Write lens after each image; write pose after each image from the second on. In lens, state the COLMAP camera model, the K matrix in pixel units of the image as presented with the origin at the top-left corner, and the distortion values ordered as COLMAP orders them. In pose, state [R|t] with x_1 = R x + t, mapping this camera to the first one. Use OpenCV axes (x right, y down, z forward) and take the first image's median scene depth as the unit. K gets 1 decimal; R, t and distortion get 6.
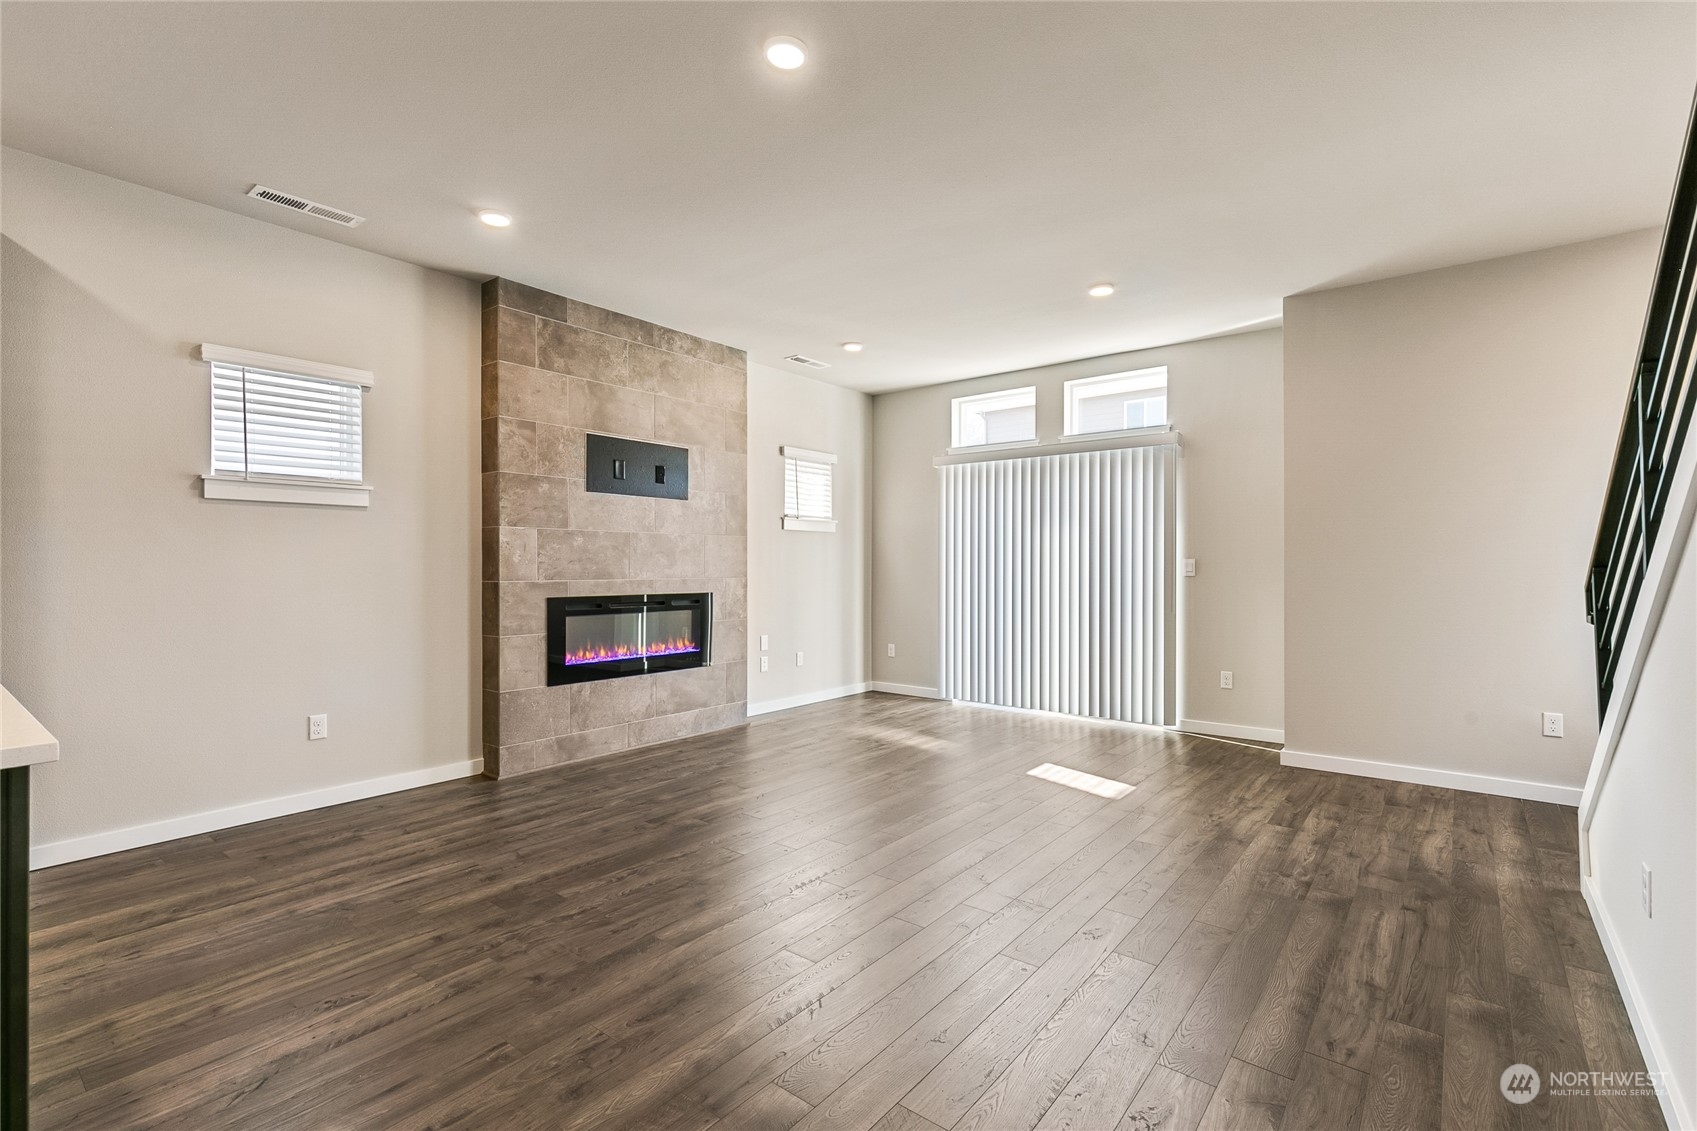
lens RADIAL K [[771.0, 0, 863.8], [0, 771.0, 566.6], [0, 0, 1]] dist [0.011889, -0.000943]
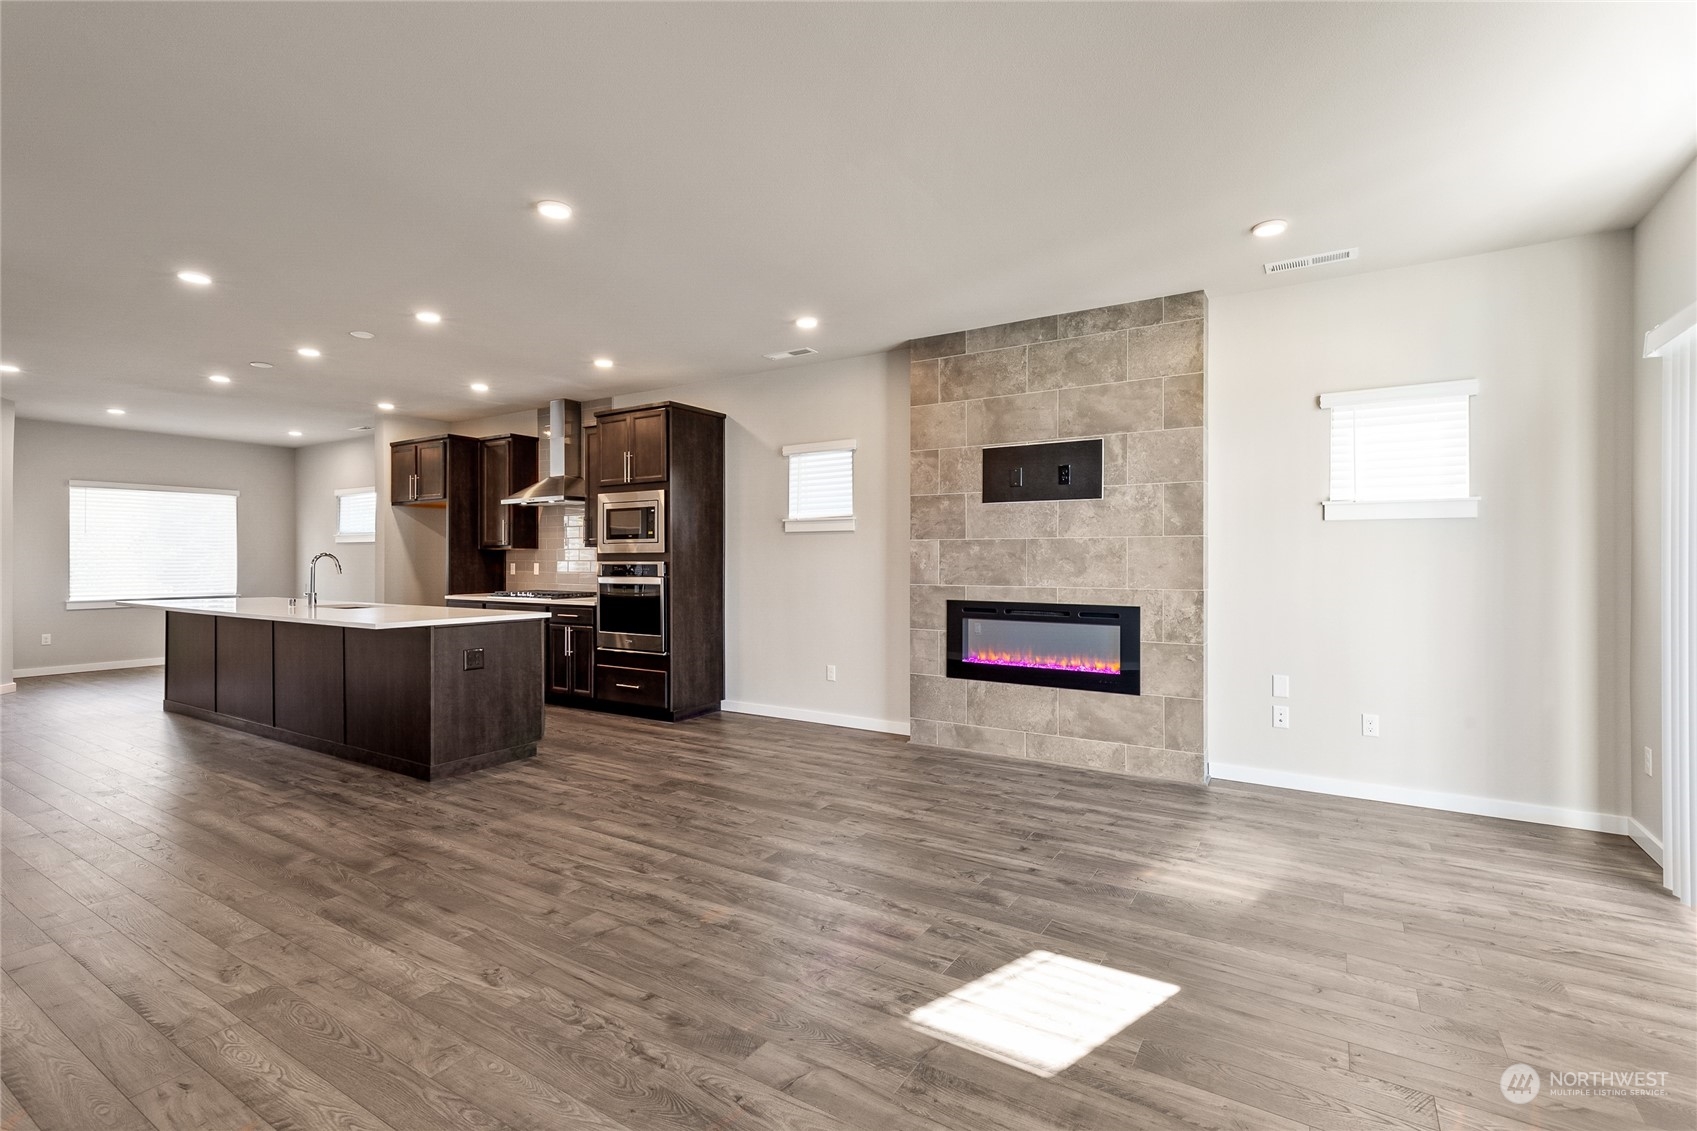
lens RADIAL K [[771.0, 0, 858.3], [0, 771.0, 558.0], [0, 0, 1]] dist [0.011889, -0.000943]
pose [[0.103338, -0.003648, -0.994640, 0.663035], [-0.002551, 0.999989, -0.003933, -0.015750], [0.994643, 0.002943, 0.103328, 0.693202]]
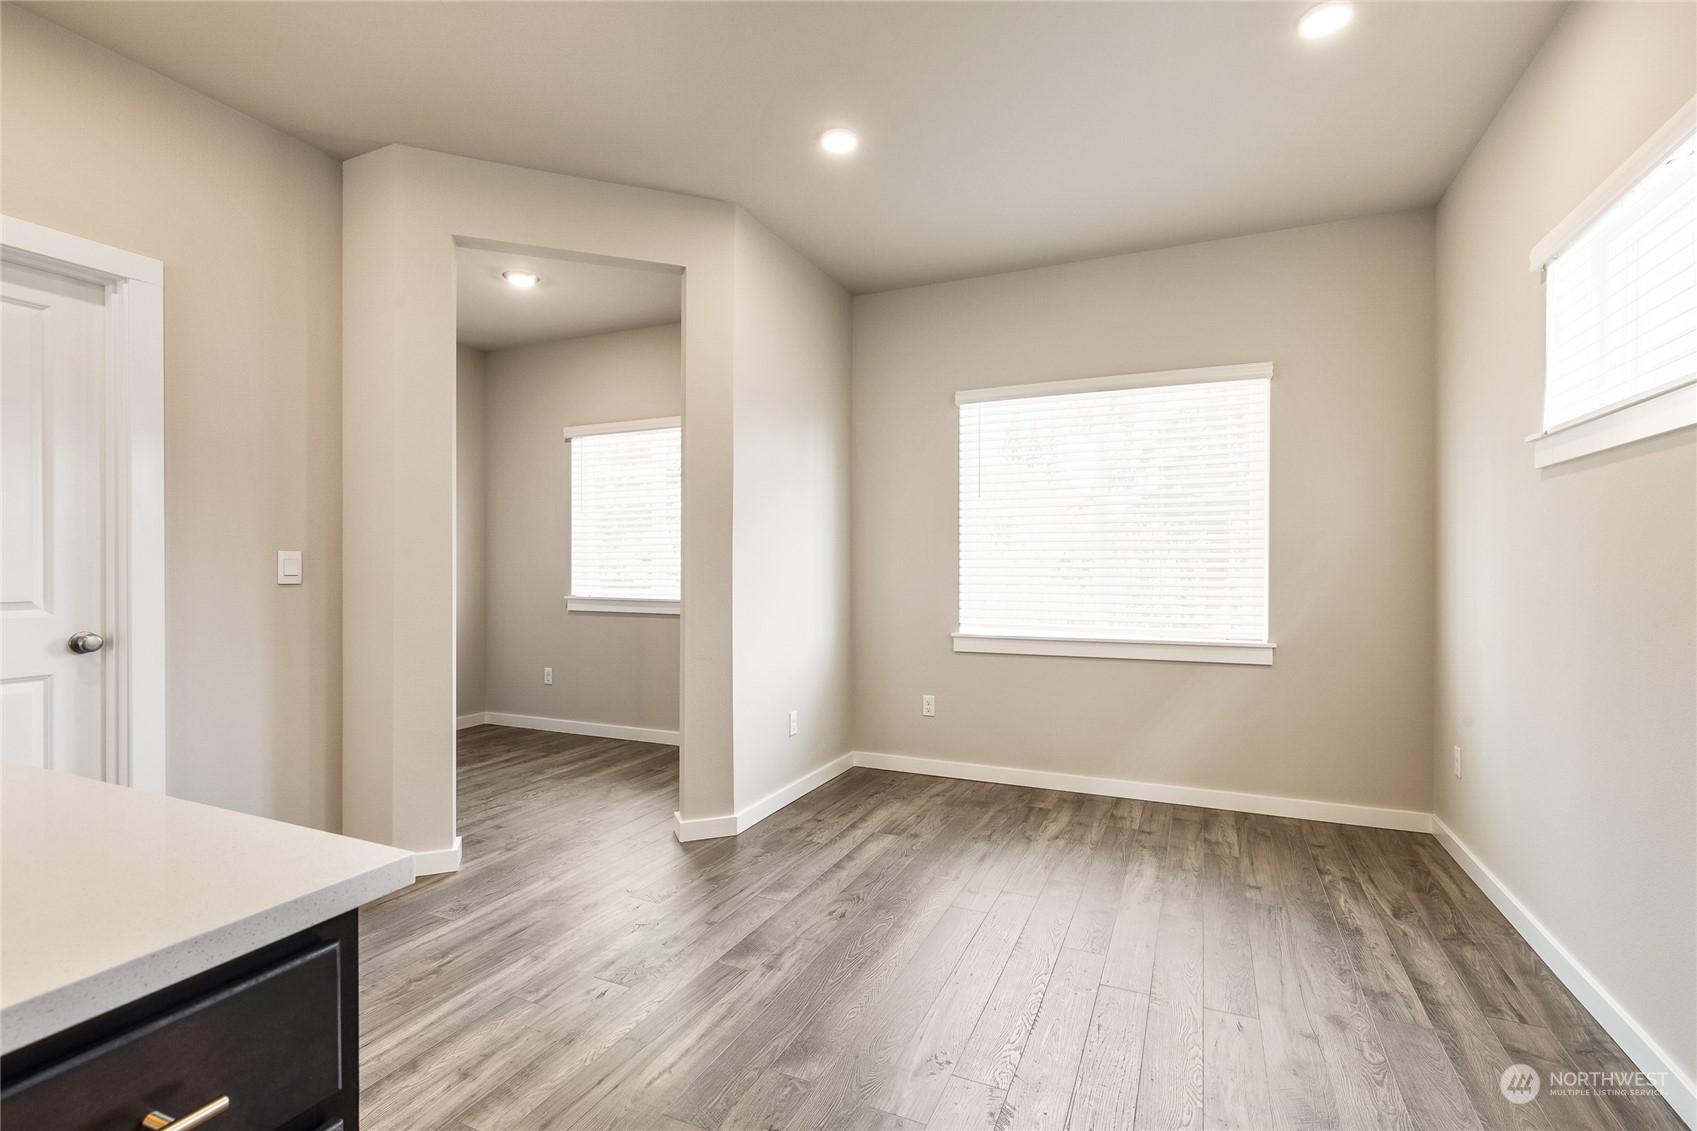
lens RADIAL K [[771.0, 0, 861.4], [0, 771.0, 570.6], [0, 0, 1]] dist [0.011889, -0.000943]
pose [[-0.968973, 0.003128, -0.247148, -0.990485], [0.000115, 0.999926, 0.012203, -0.002789], [0.247168, 0.011795, -0.968901, -0.096040]]
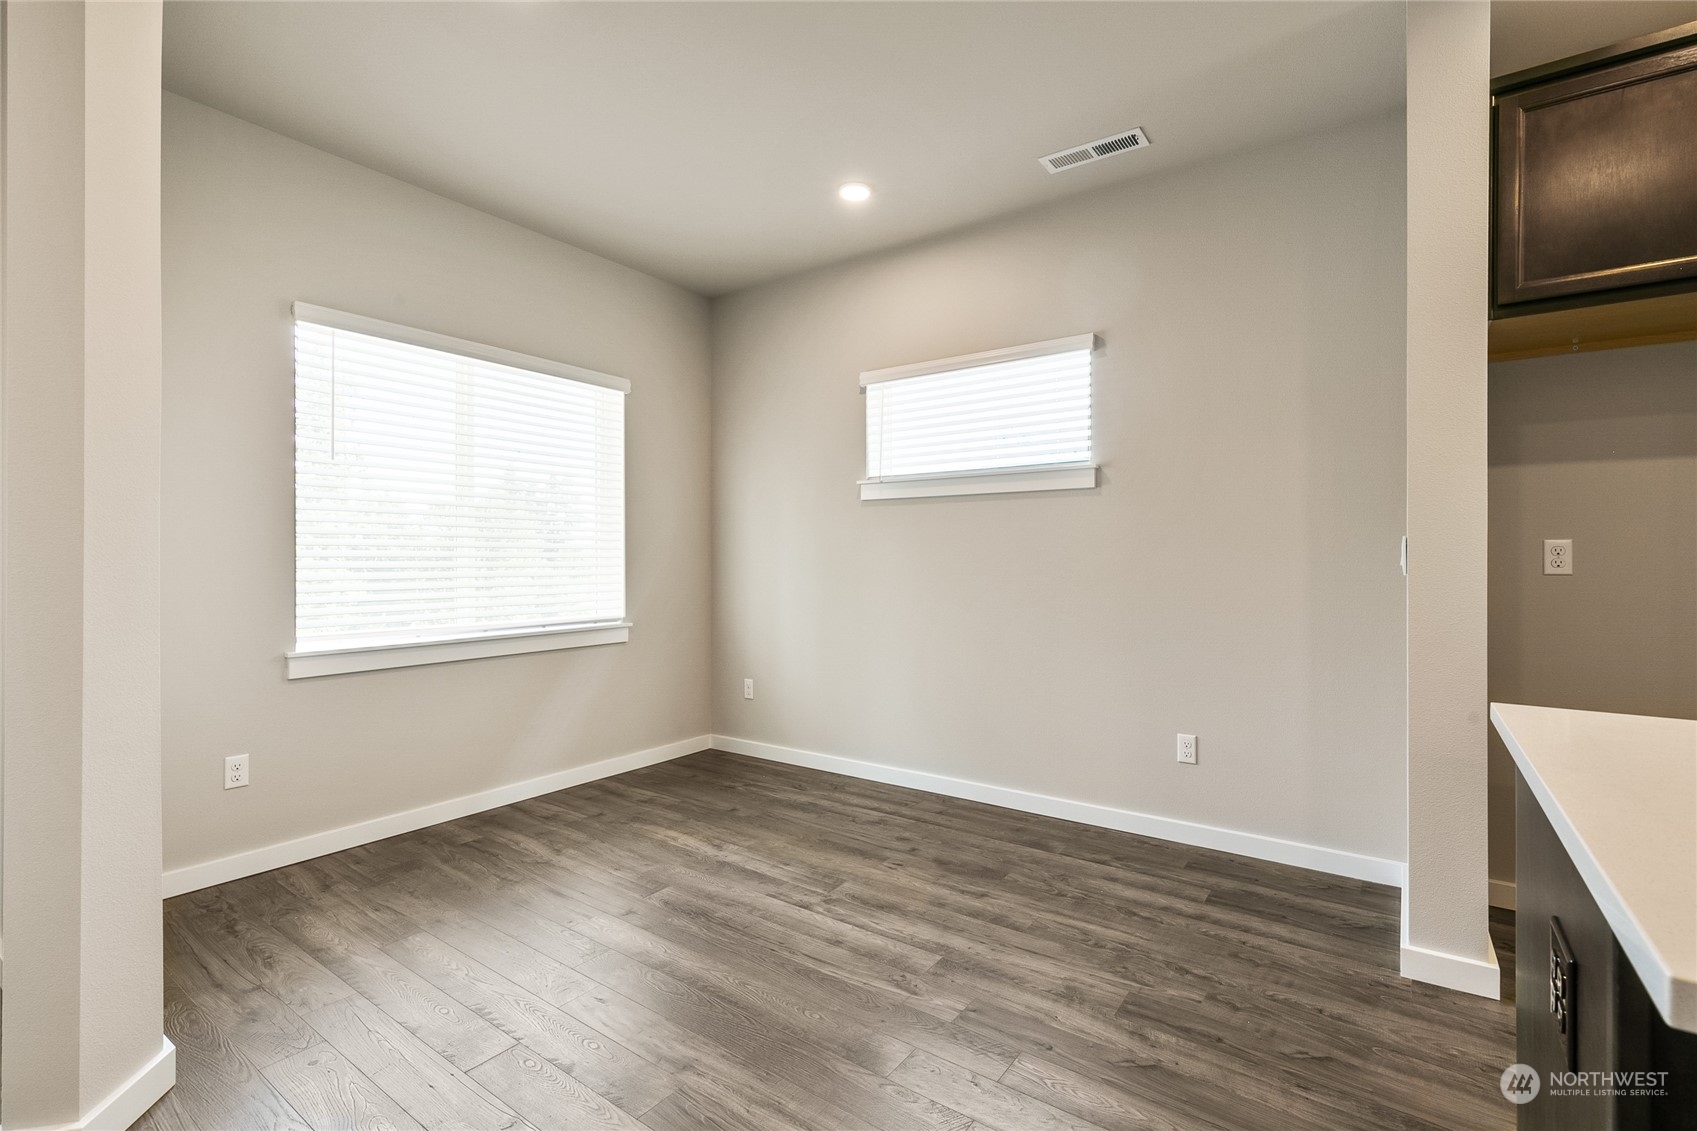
lens RADIAL K [[771.0, 0, 880.2], [0, 771.0, 560.4], [0, 0, 1]] dist [0.011889, -0.000943]
pose [[0.068203, 0.004255, -0.997662, -0.668399], [-0.007520, 0.999965, 0.003751, 0.001560], [0.997643, 0.007246, 0.068232, -0.511762]]
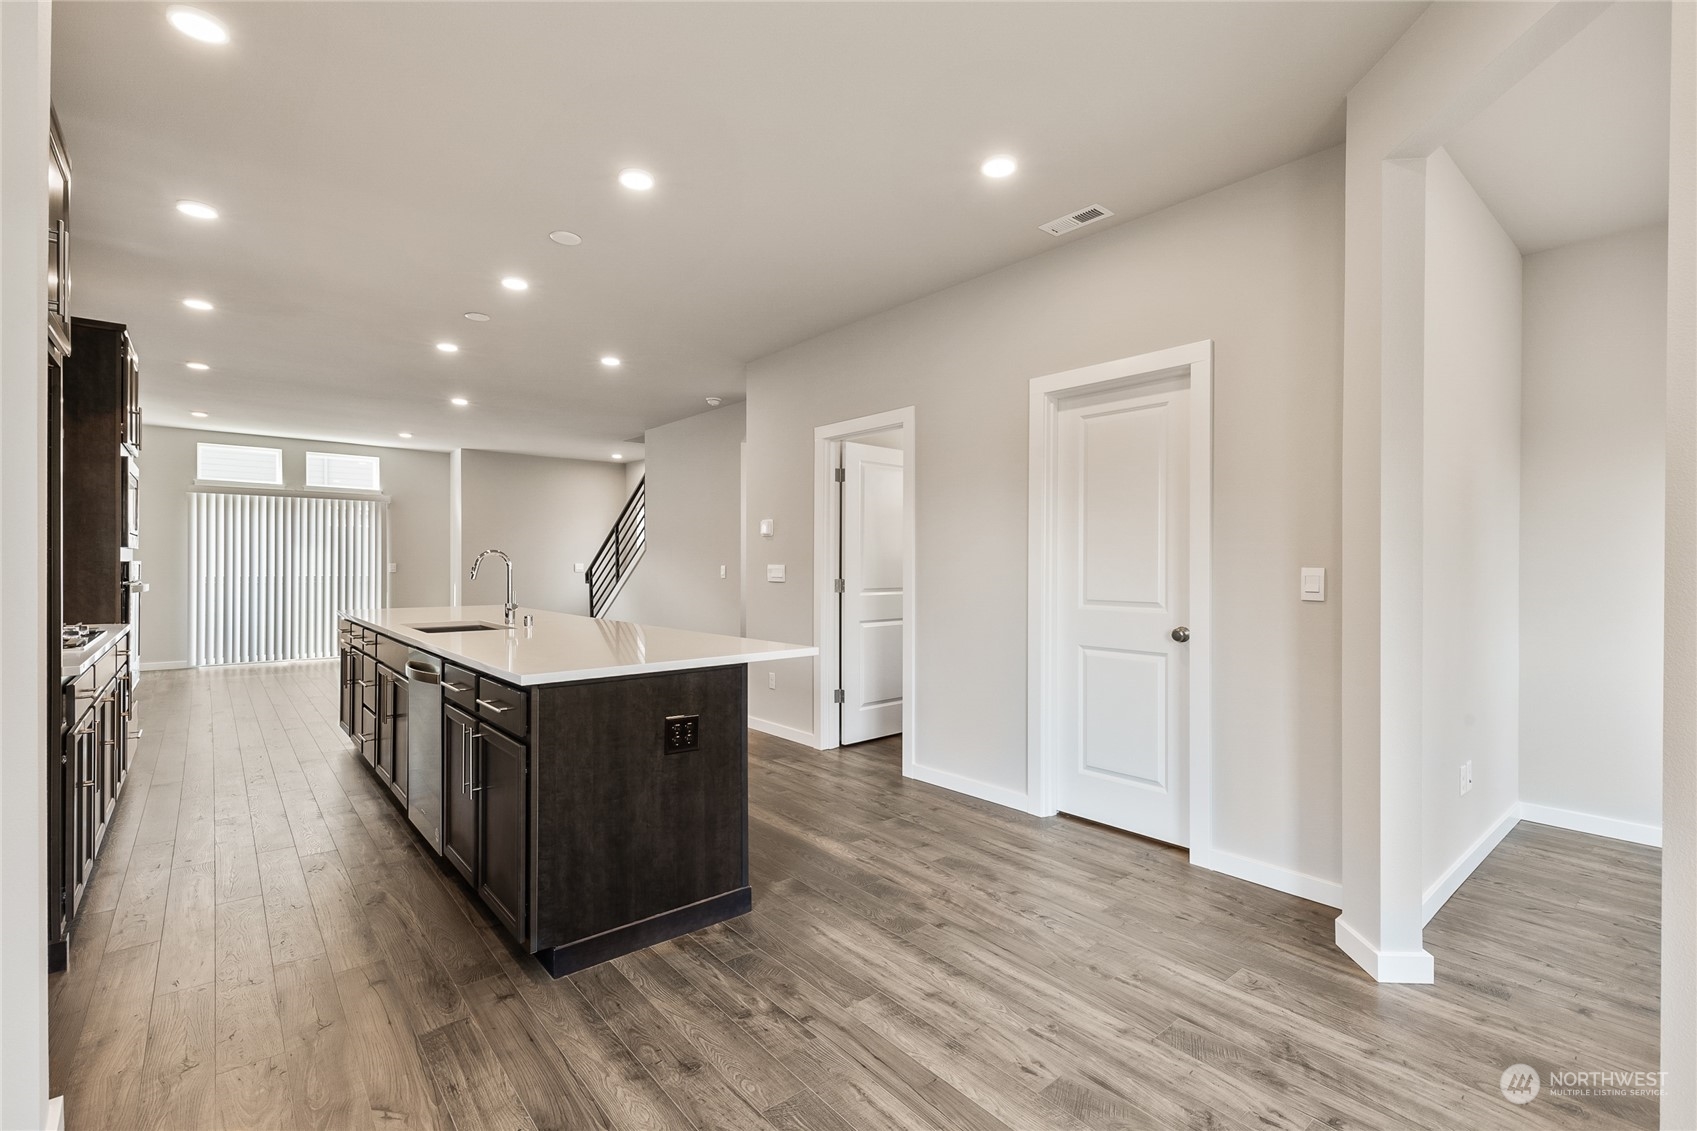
lens RADIAL K [[771.0, 0, 870.9], [0, 771.0, 562.5], [0, 0, 1]] dist [0.011889, -0.000943]
pose [[0.190102, 0.000208, 0.981764, -1.370768], [-0.001272, 0.999999, 0.000034, -0.014568], [-0.981763, -0.001256, 0.190102, -0.569578]]
